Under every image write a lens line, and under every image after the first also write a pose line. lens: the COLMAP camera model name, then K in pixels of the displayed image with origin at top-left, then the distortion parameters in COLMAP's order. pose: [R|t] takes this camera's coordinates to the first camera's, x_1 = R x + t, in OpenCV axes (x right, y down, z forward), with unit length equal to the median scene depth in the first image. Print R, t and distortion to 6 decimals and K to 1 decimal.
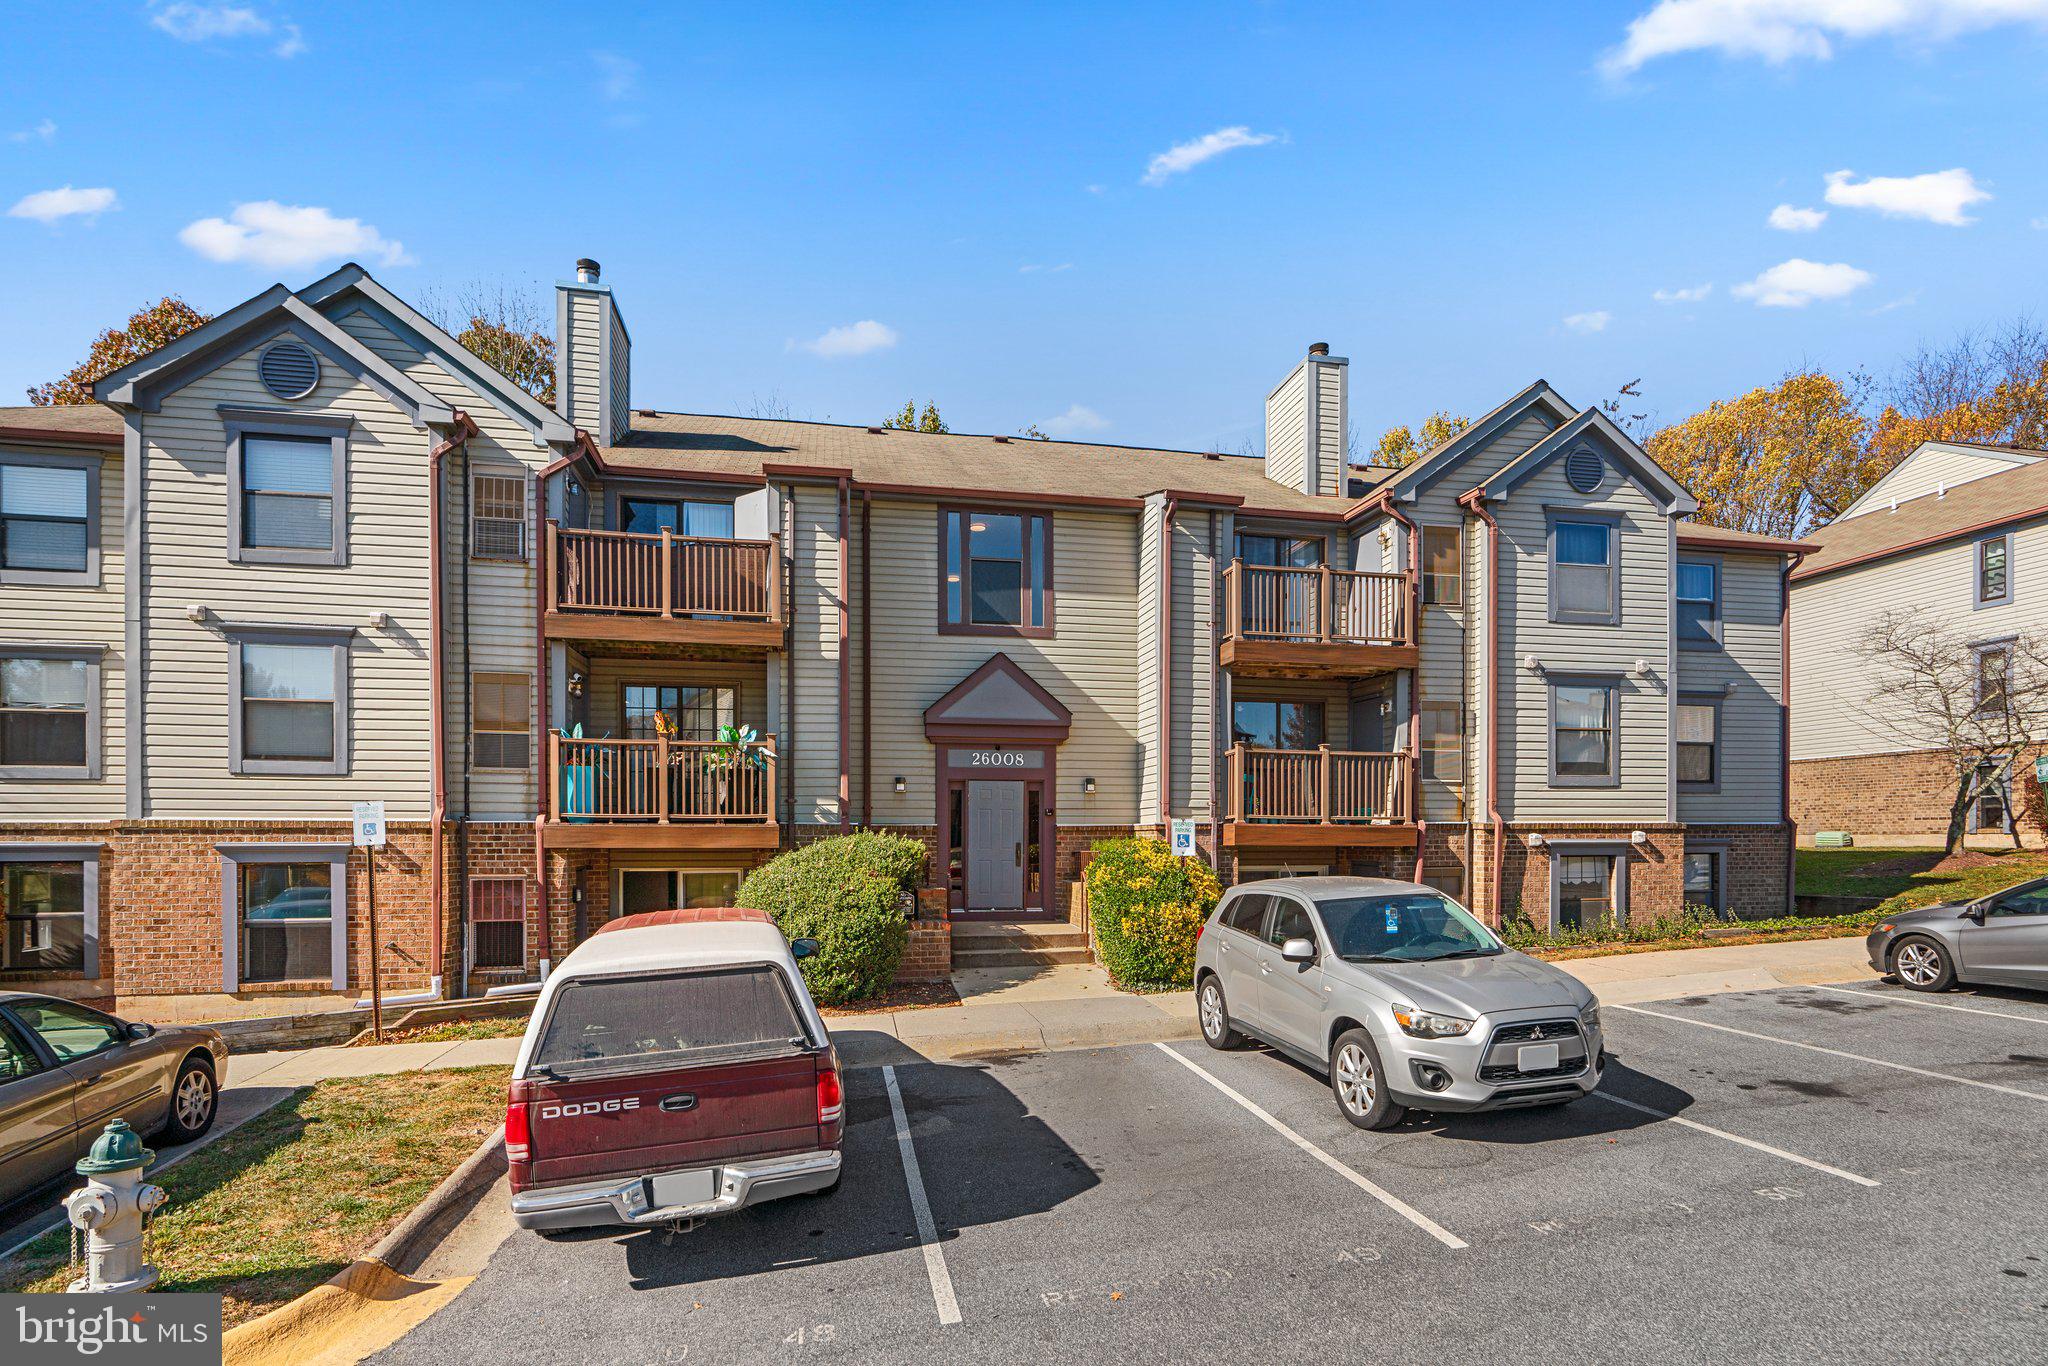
lens RADIAL K [[910.6, 0, 1037.9], [0, 910.6, 689.3], [0, 0, 1]] dist [-0.011726, 0.004167]
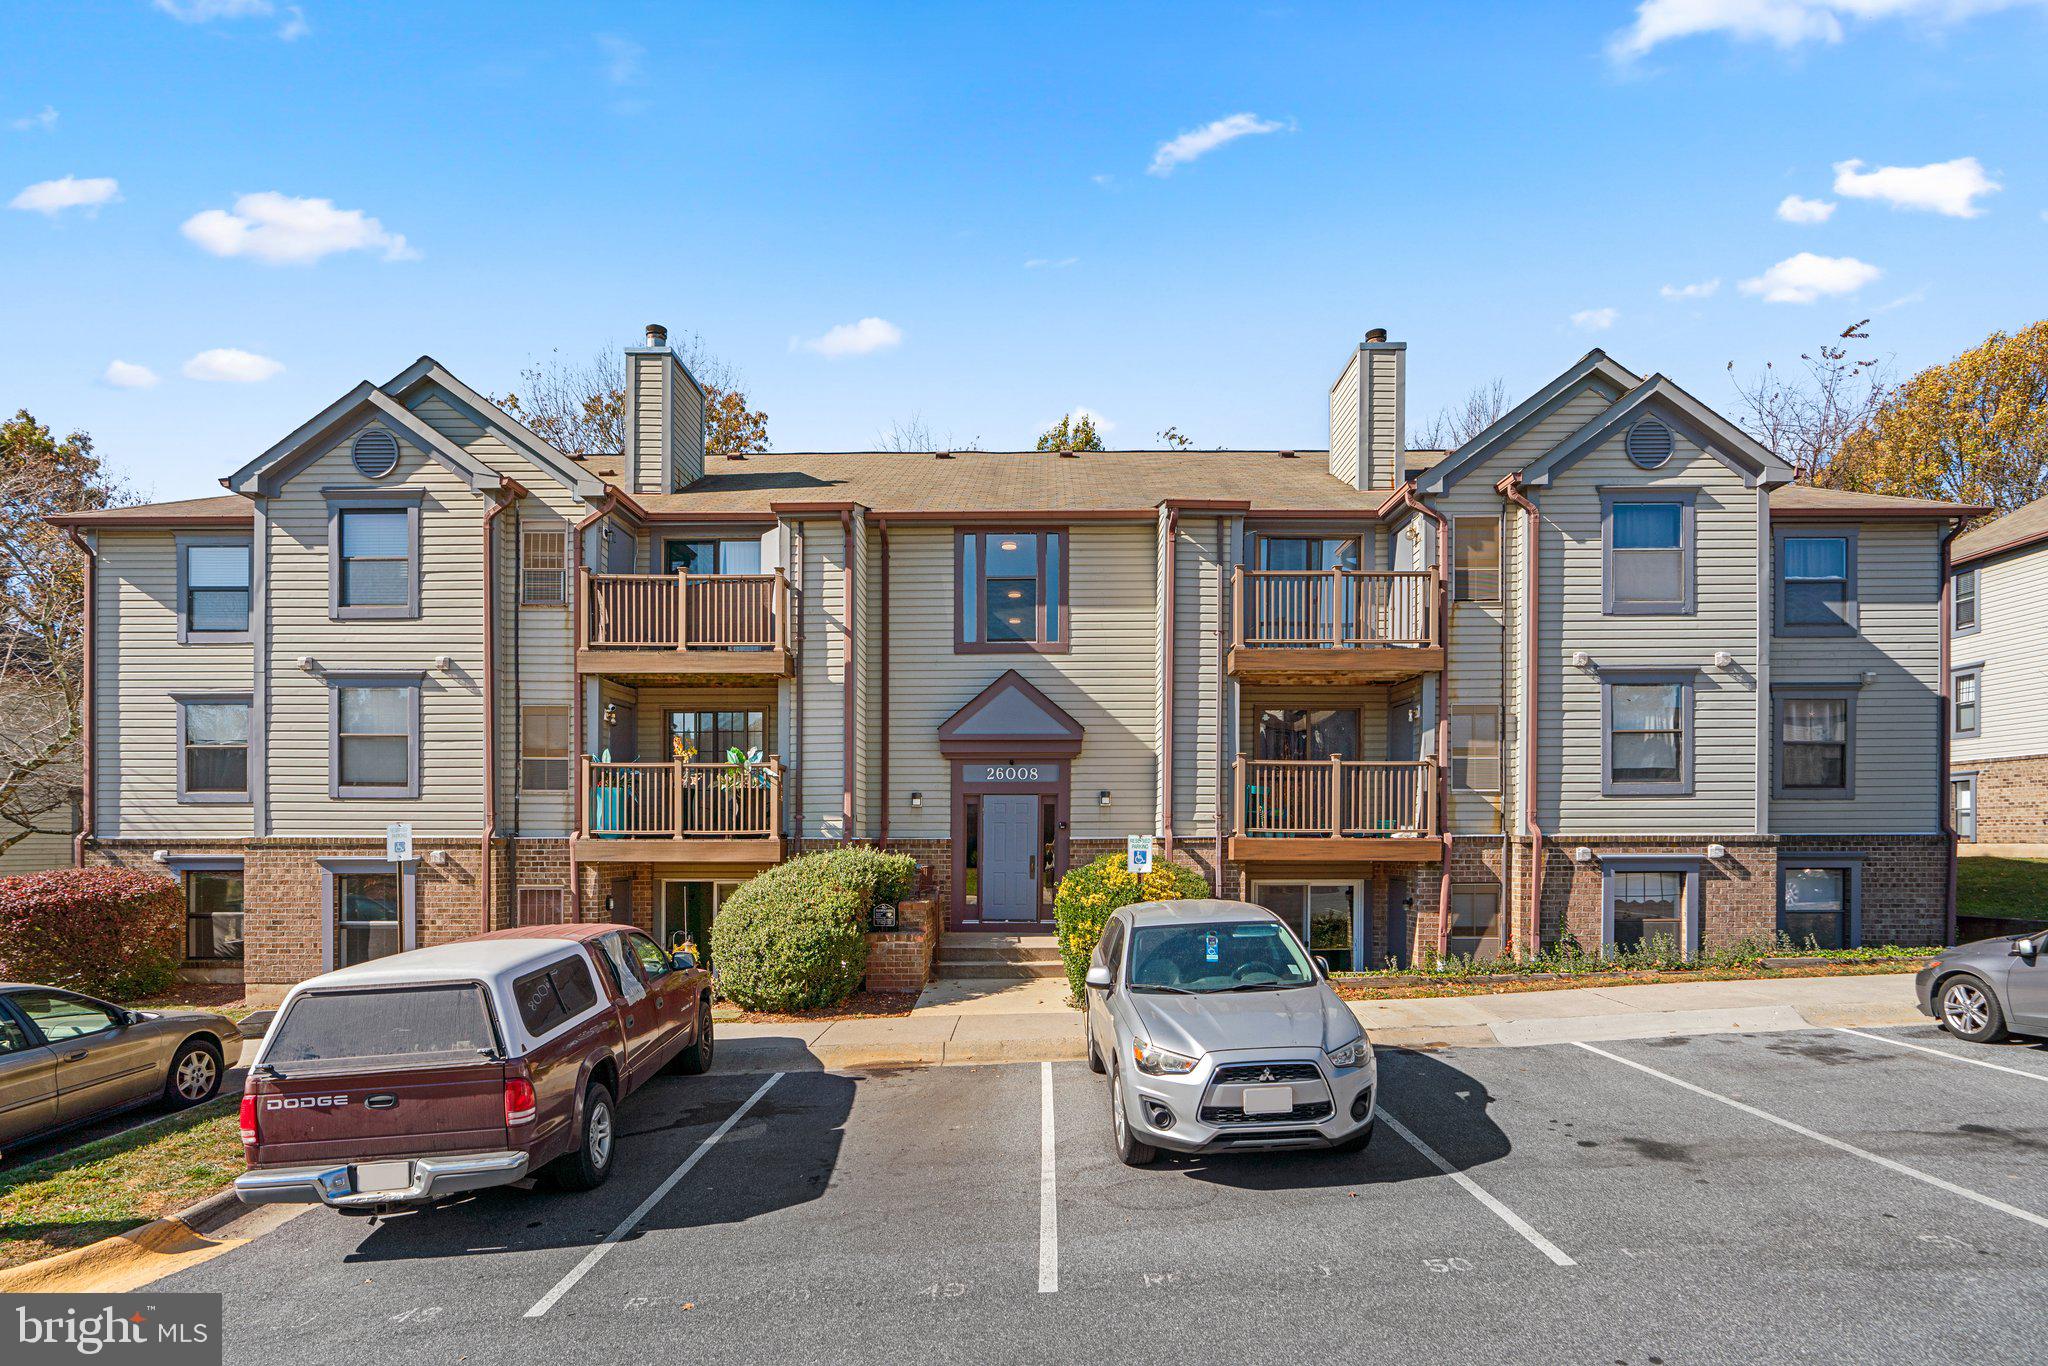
lens RADIAL K [[910.6, 0, 1101.8], [0, 910.6, 686.8], [0, 0, 1]] dist [-0.011726, 0.004167]
pose [[0.982833, -0.030298, -0.181994, 0.289768], [0.029754, 0.999541, -0.005718, -0.014271], [0.182083, 0.000205, 0.983283, 0.015731]]
